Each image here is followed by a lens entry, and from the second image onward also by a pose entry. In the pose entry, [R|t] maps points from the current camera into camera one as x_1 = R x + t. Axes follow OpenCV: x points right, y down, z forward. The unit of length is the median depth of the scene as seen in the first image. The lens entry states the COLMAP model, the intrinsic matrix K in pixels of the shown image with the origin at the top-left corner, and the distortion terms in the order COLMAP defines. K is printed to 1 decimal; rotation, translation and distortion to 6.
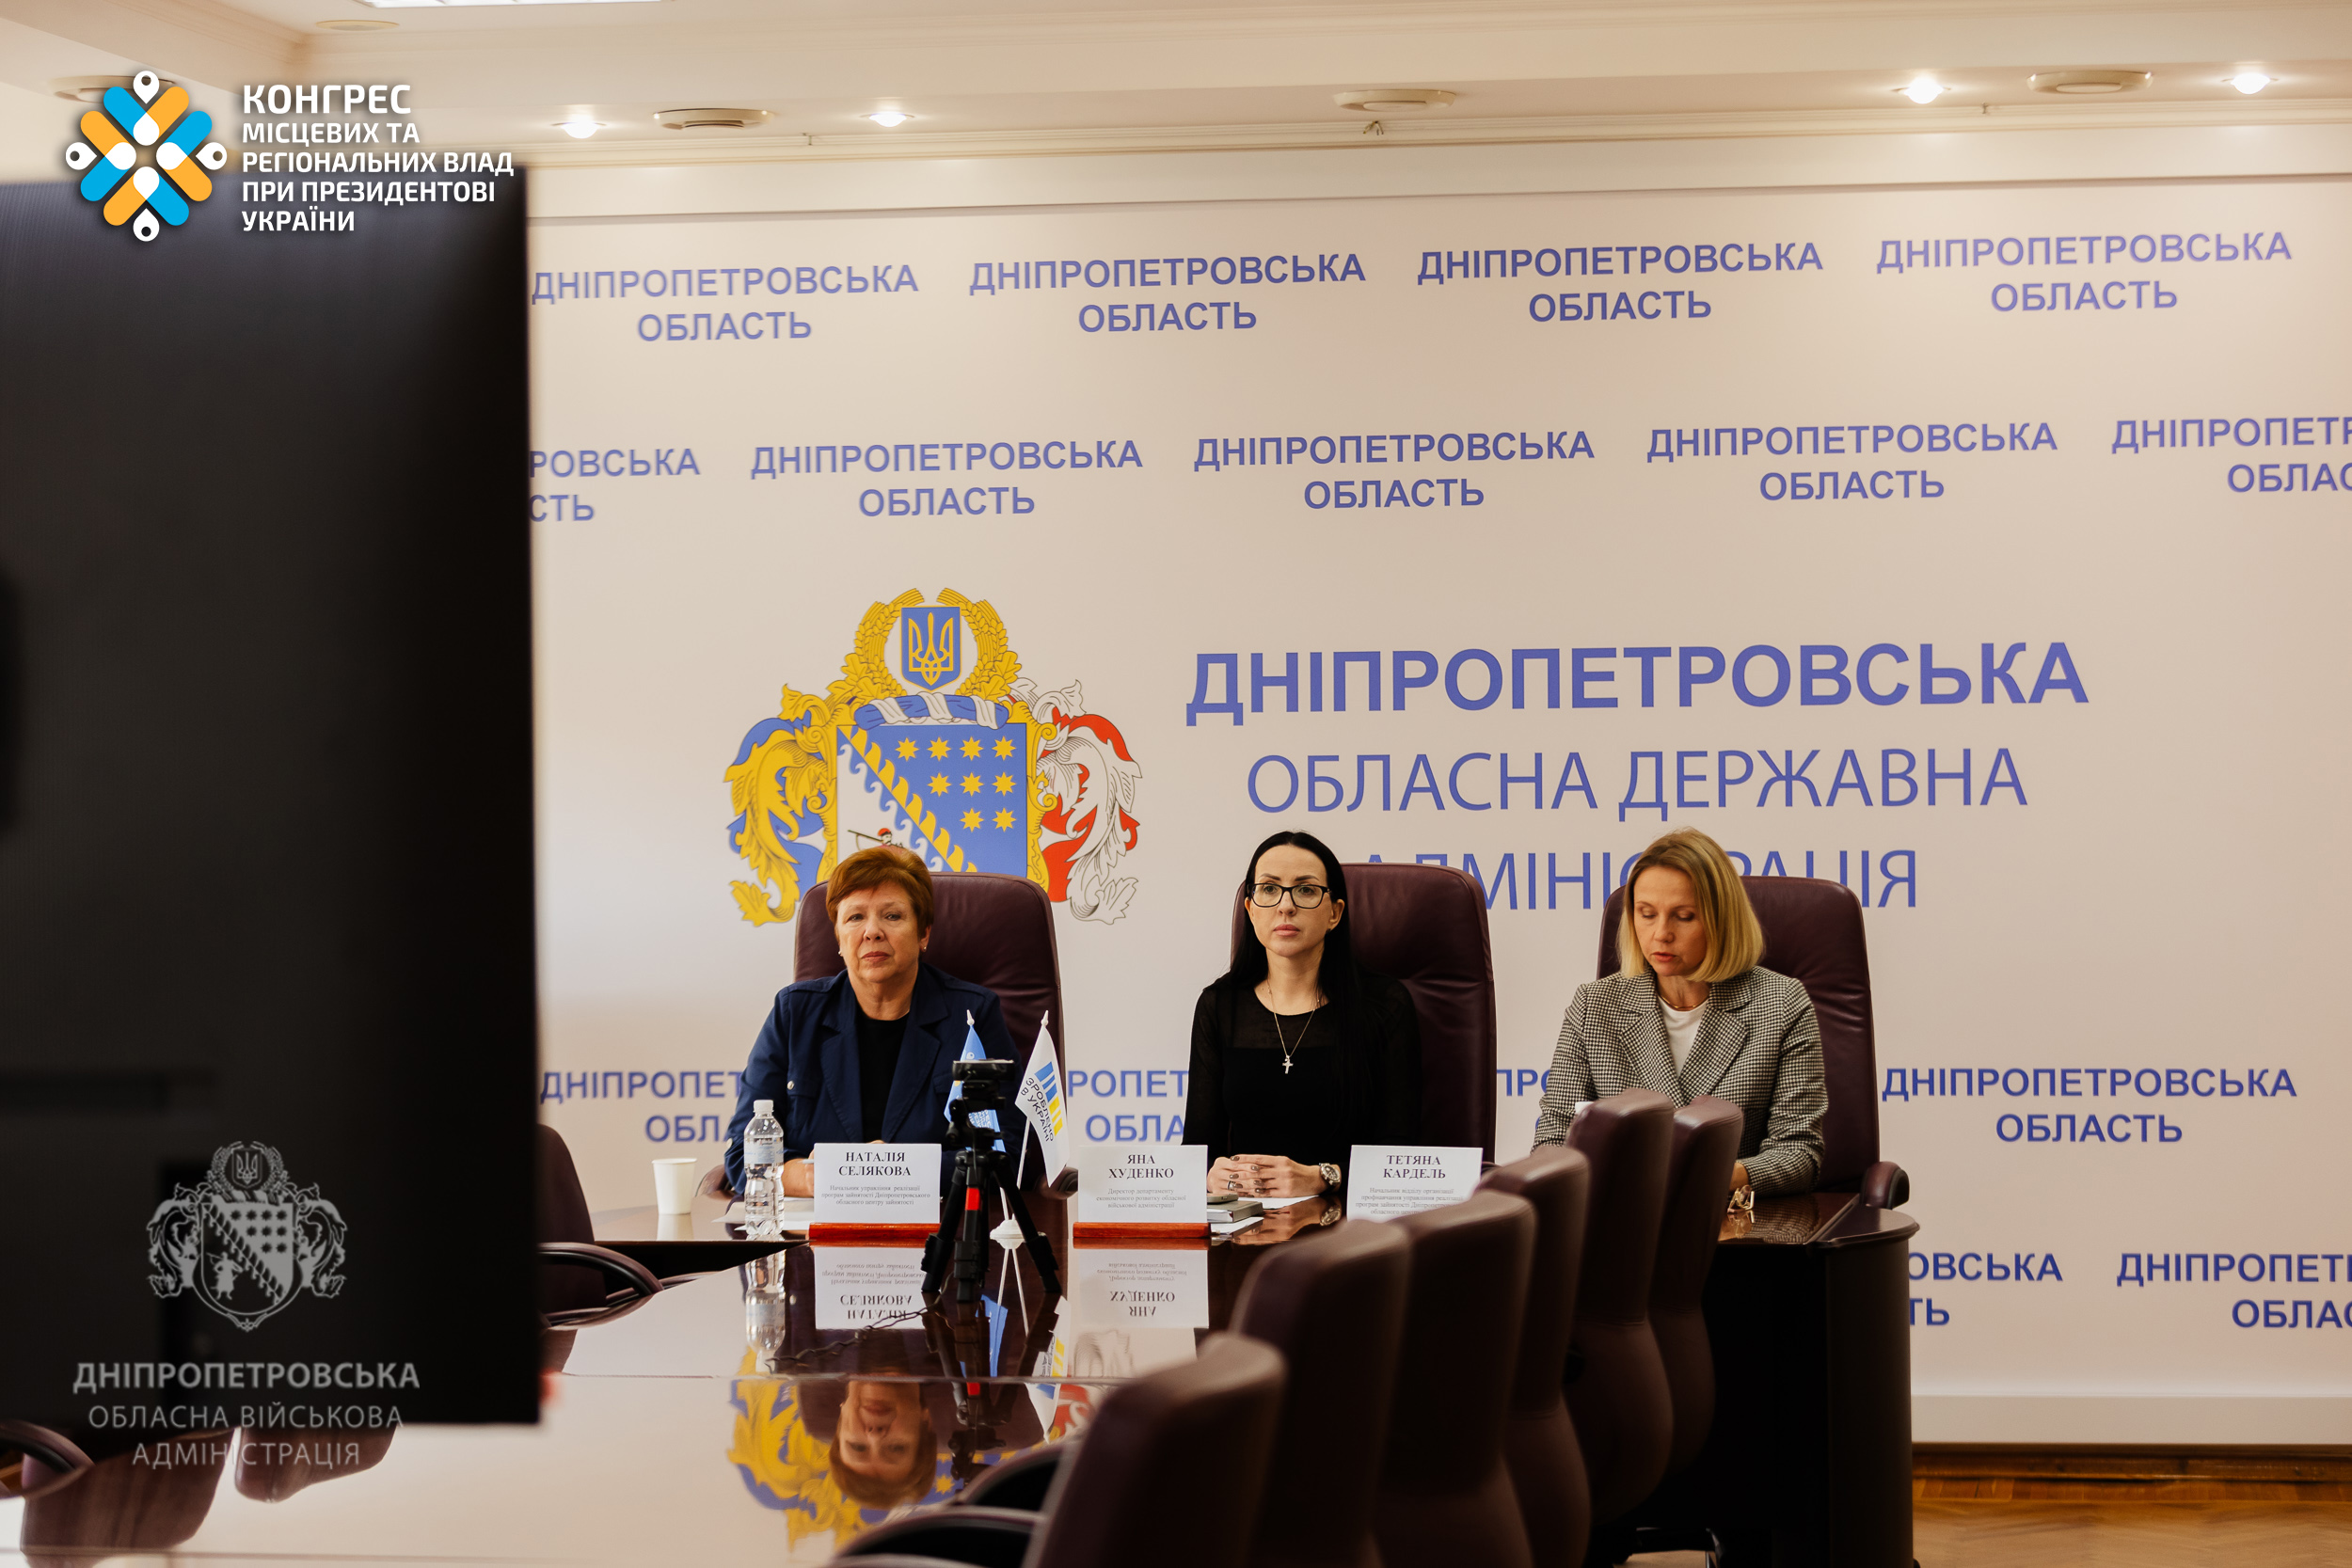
lens RADIAL K [[4777.5, 0, 1176.0], [0, 4777.5, 784.0], [0, 0, 1]] dist [0.018337, -0.088838]
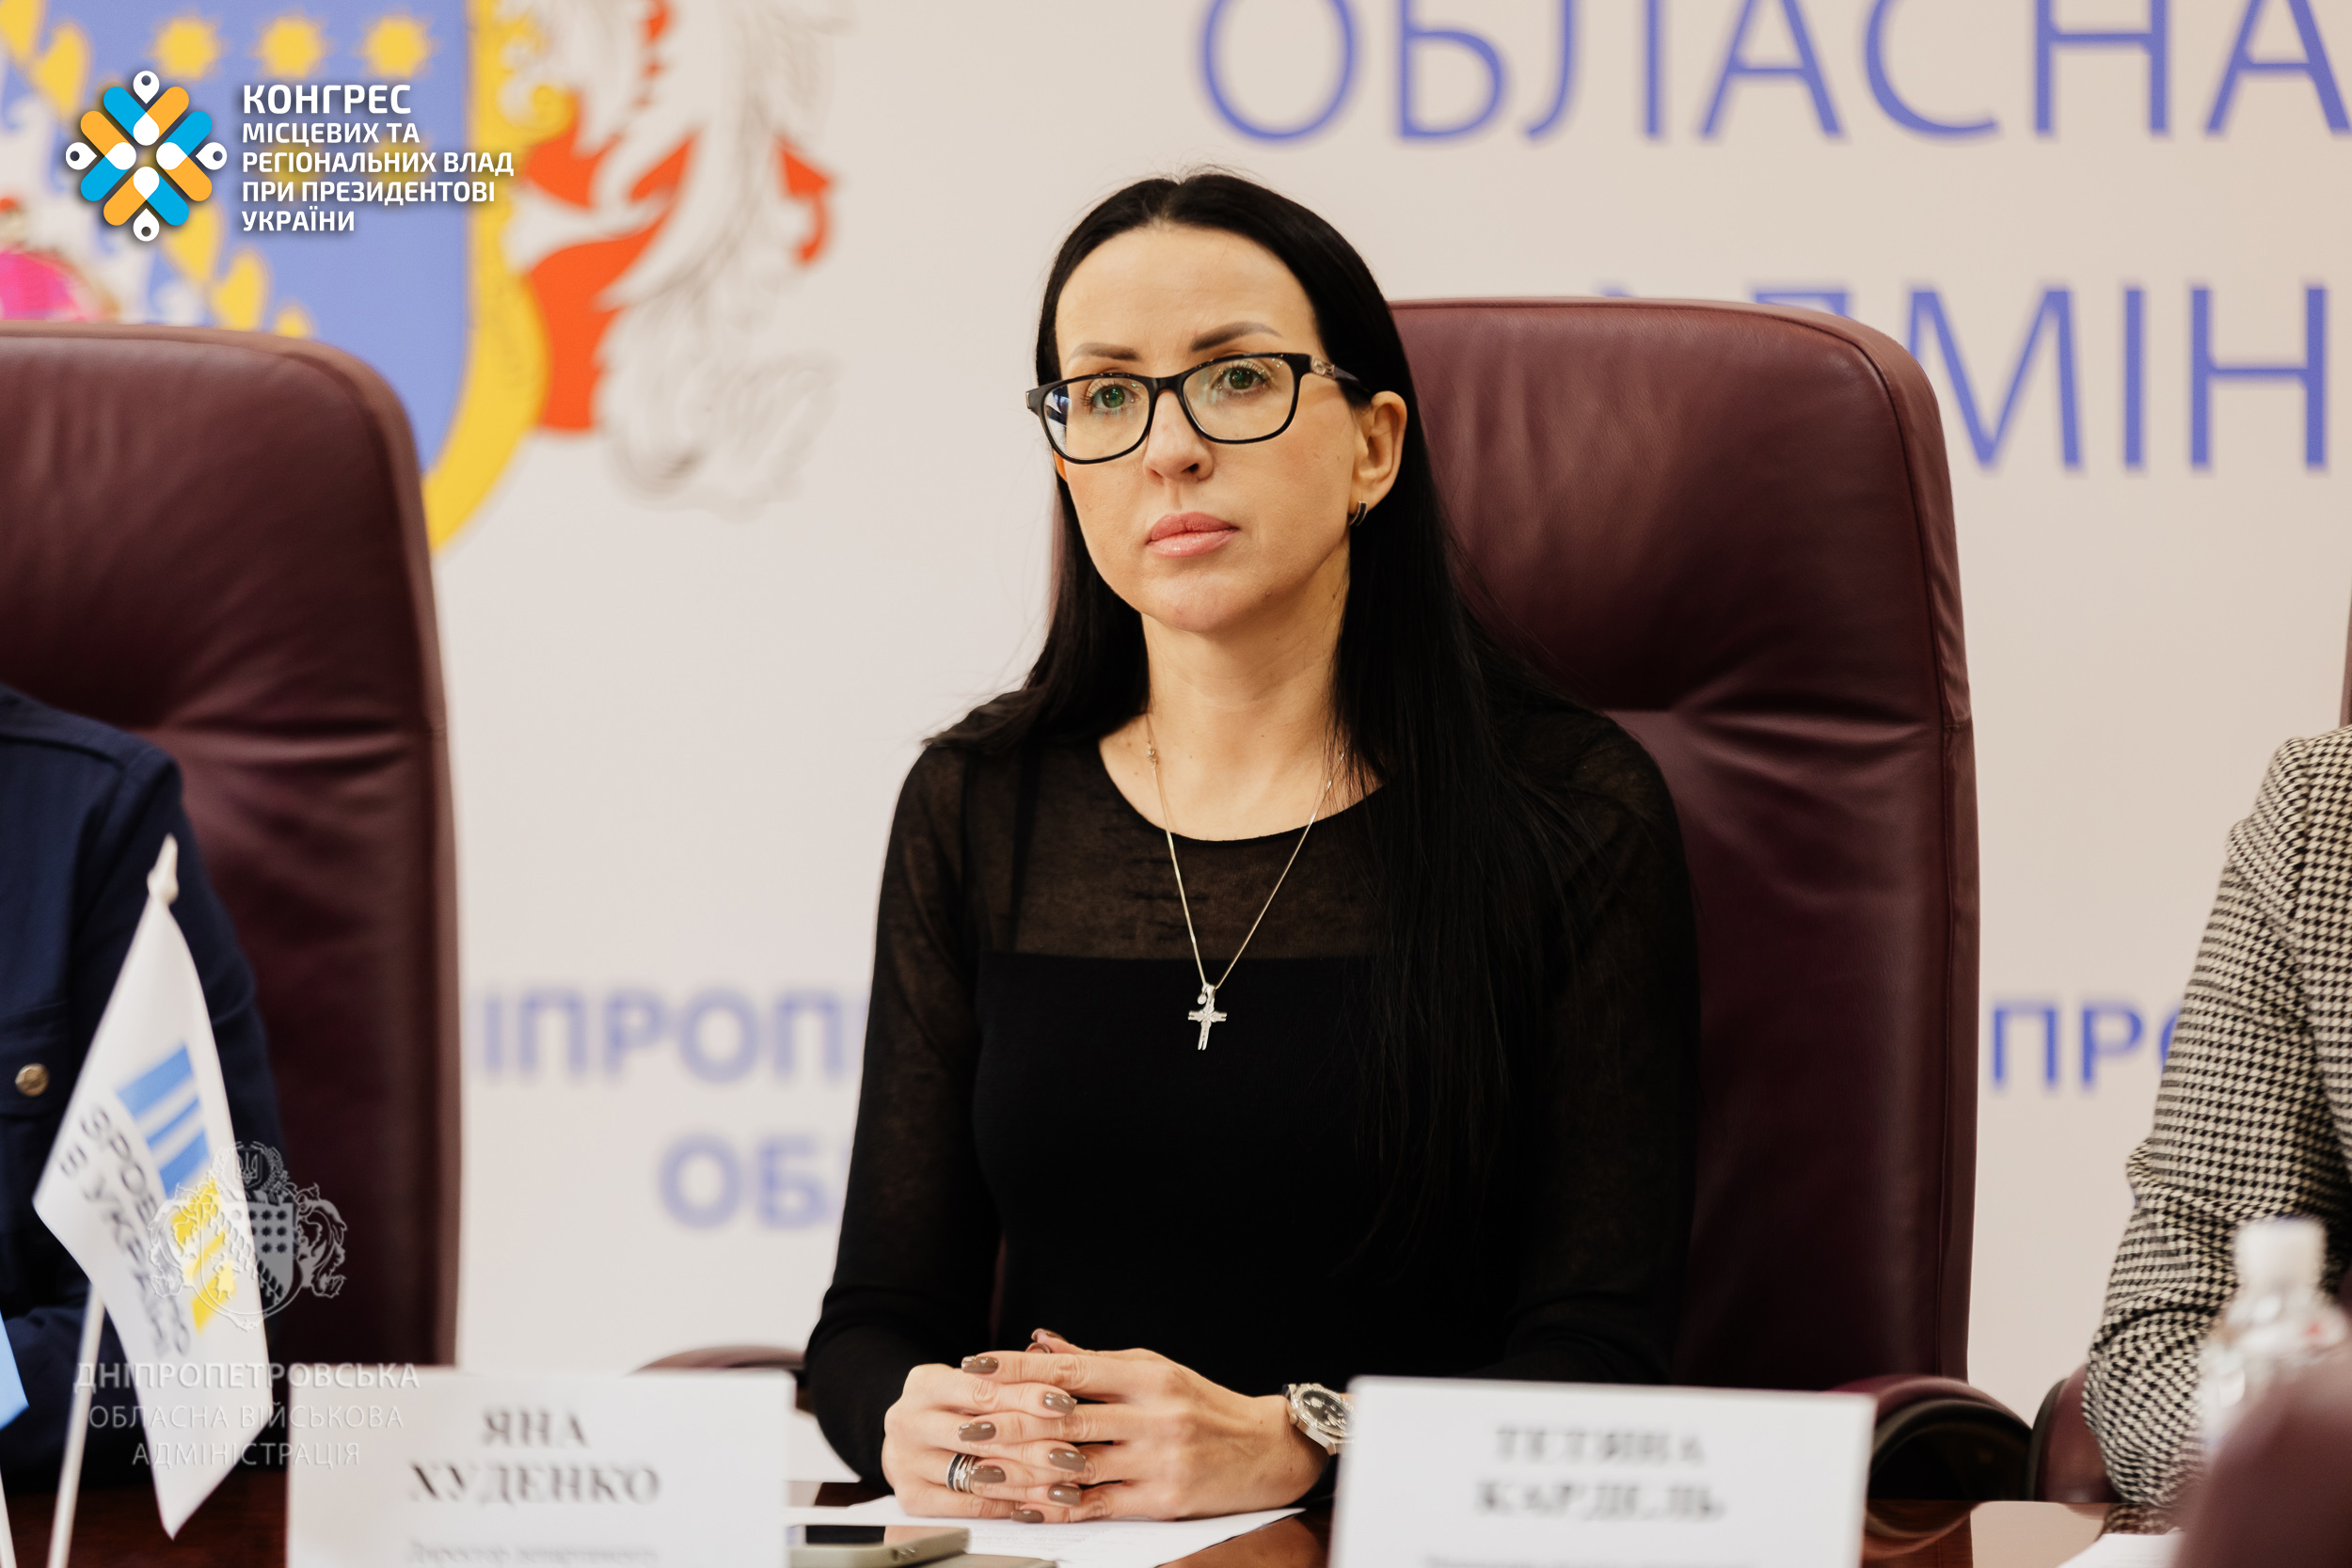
lens RADIAL K [[11733.6, 0, 1176.0], [0, 11733.6, 784.0], [0, 0, 1]] dist [-0.039011, -3.033820]
pose [[0.999804, 0.006097, -0.018857, 0.032672], [-0.005106, 0.998626, 0.052153, 0.008899], [0.019149, -0.052047, 0.998461, 0.300841]]
